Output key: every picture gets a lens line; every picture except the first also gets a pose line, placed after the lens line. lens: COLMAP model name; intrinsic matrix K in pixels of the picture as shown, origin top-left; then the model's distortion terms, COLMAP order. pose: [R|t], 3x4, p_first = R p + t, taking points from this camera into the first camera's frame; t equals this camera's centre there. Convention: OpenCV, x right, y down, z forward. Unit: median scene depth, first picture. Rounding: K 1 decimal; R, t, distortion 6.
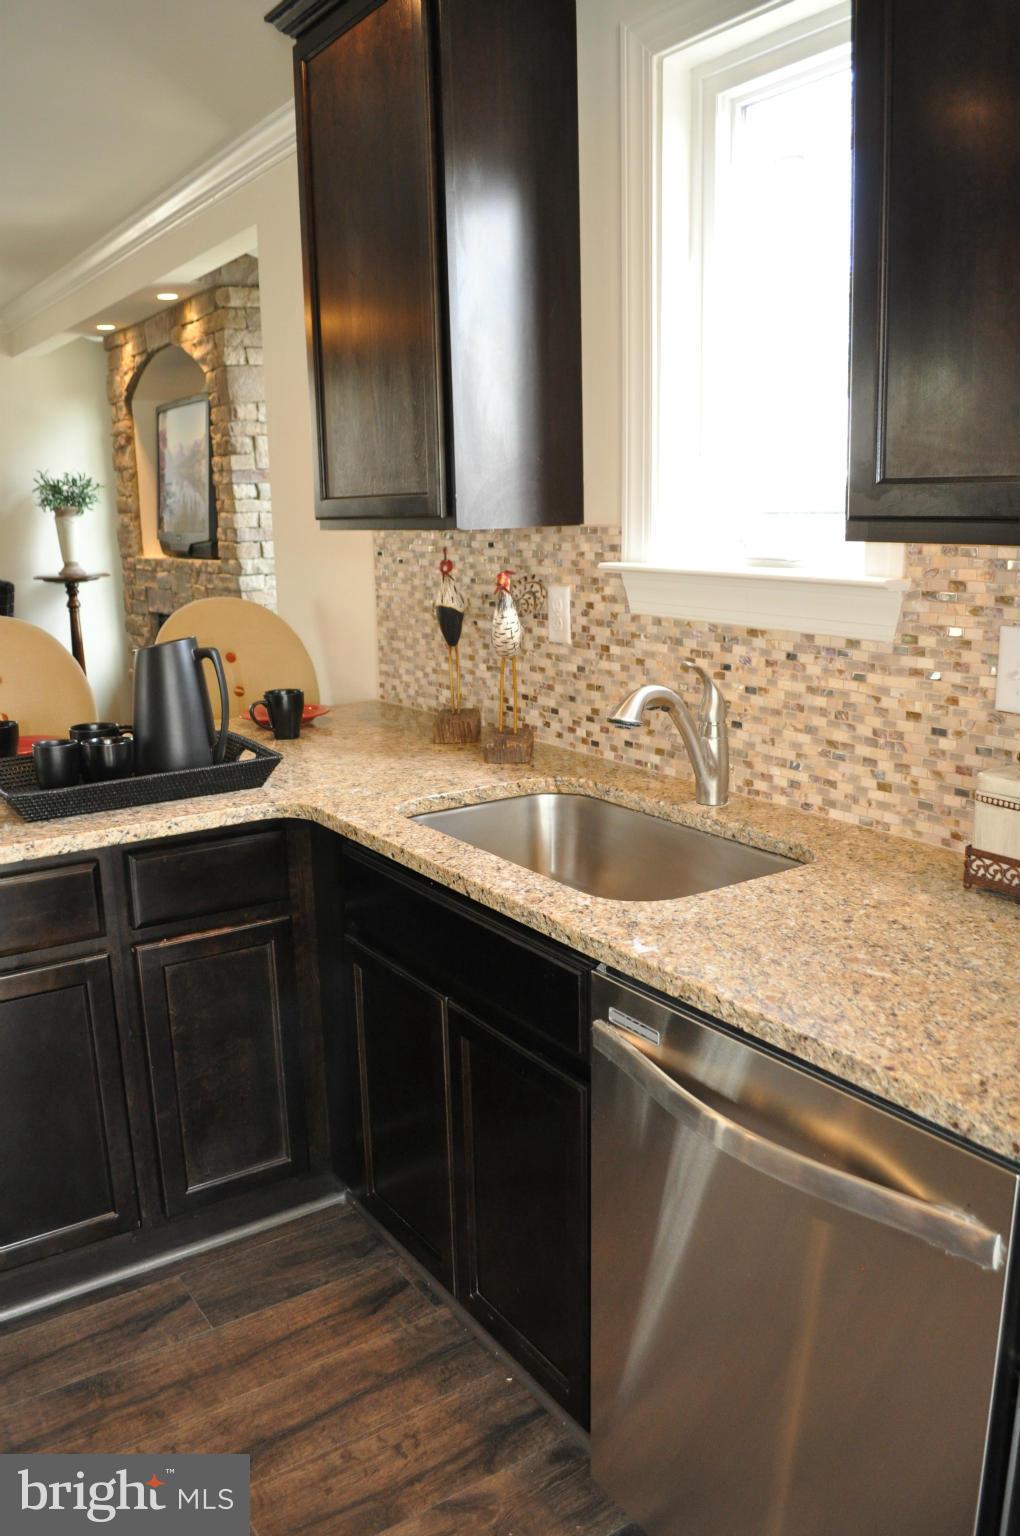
lens RADIAL K [[1197.4, 0, 510.0], [0, 1197.4, 768.0], [0, 0, 1]] dist [-0.079619, 0.003848]
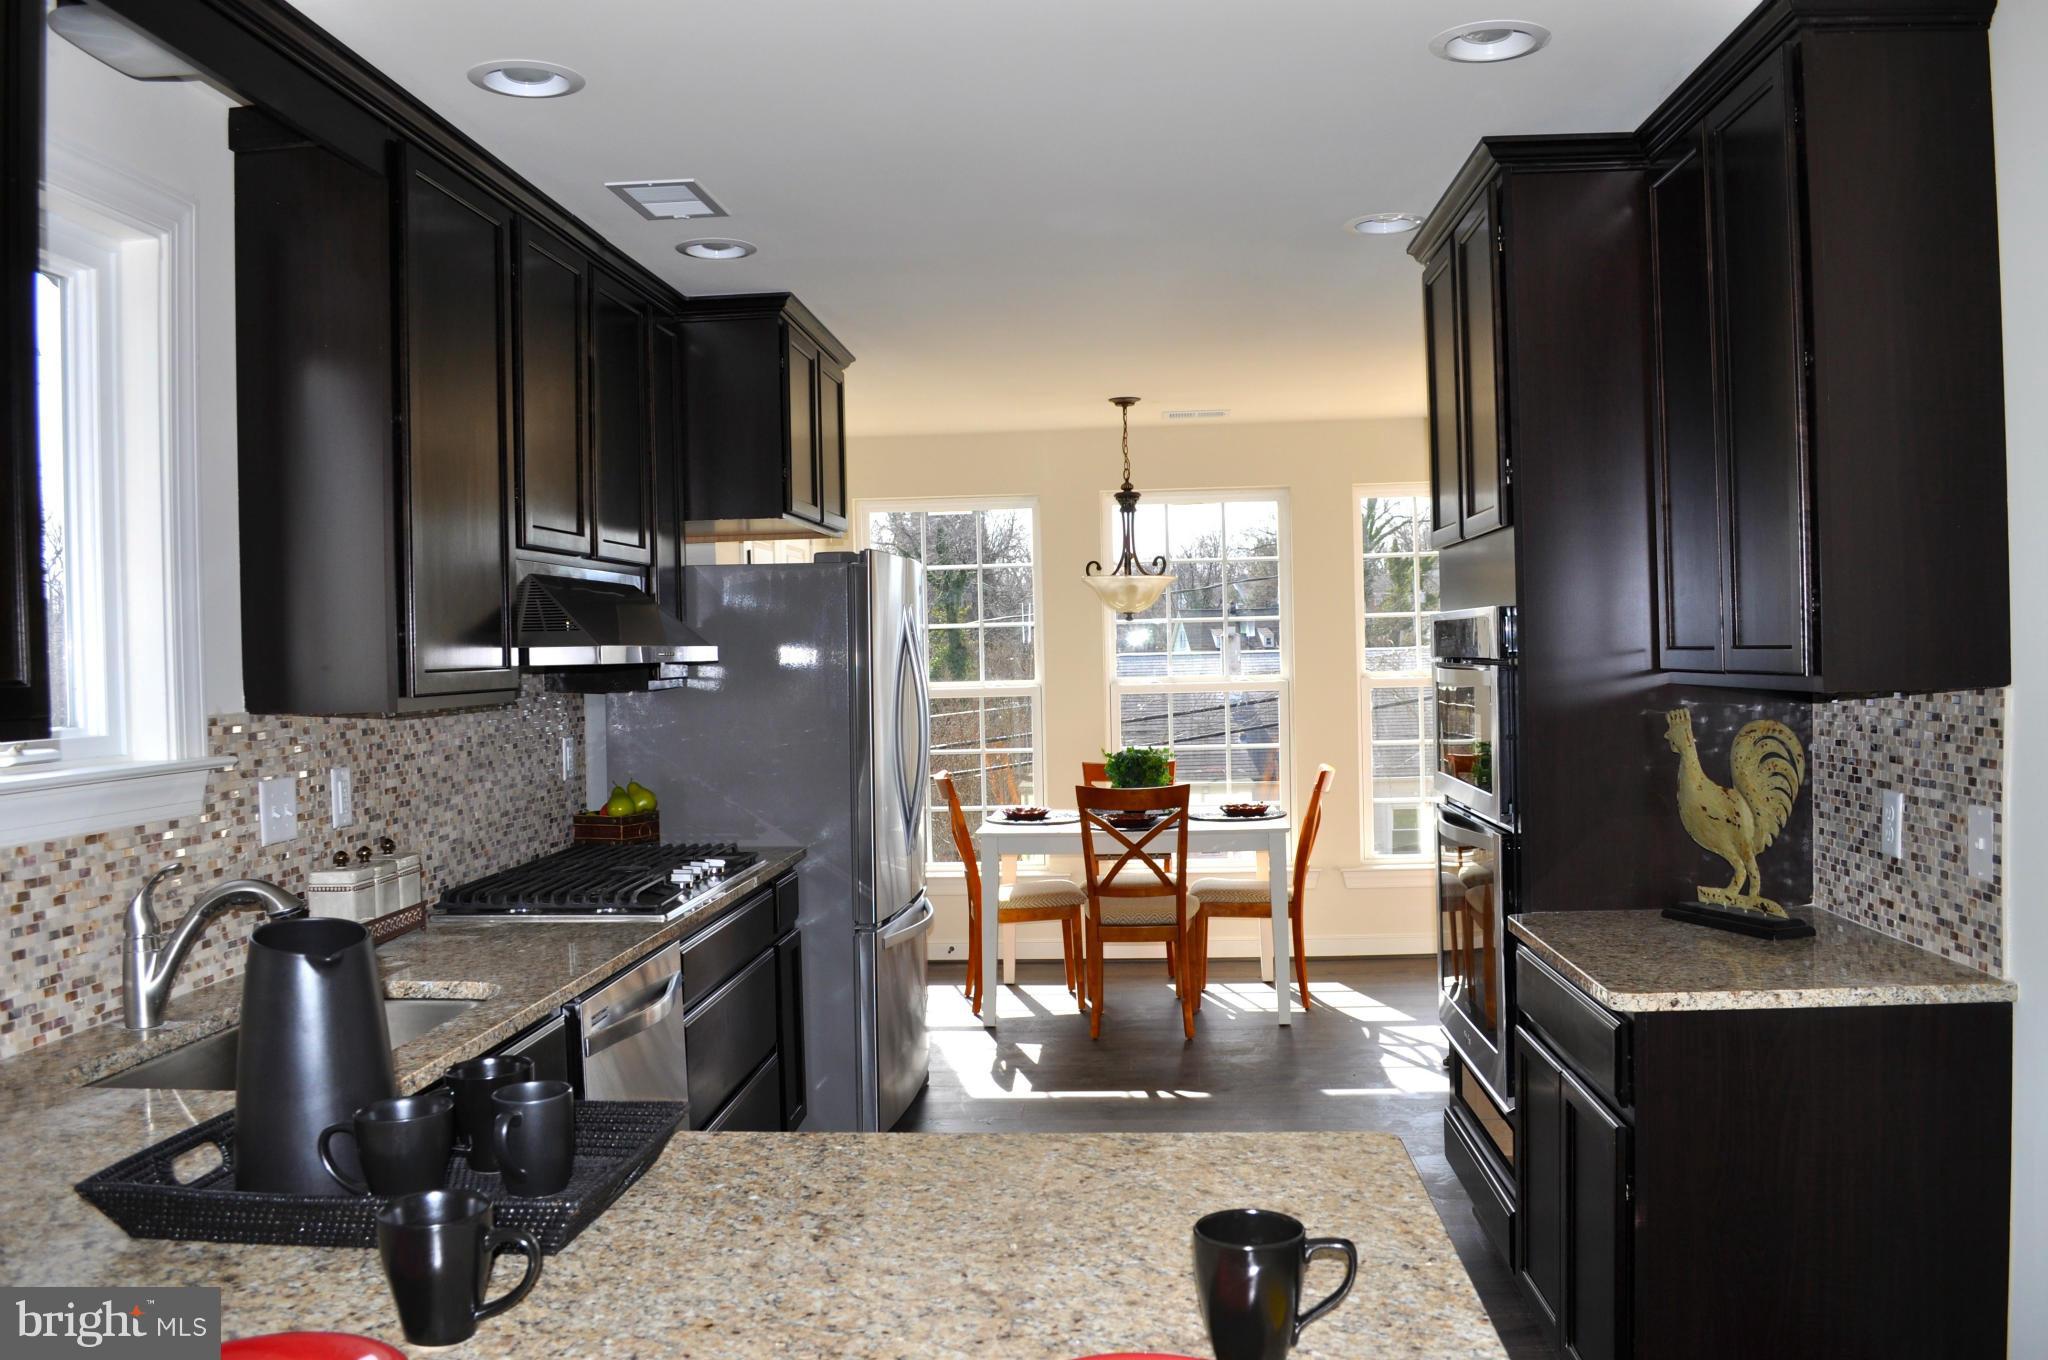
lens RADIAL K [[1645.2, 0, 1001.9], [0, 1645.2, 676.3], [0, 0, 1]] dist [-0.085358, 0.017925]
pose [[-0.781024, 0.029647, 0.623797, -1.166407], [0.173987, 0.969654, 0.171756, -0.342199], [-0.599775, 0.242678, -0.762481, 1.575517]]
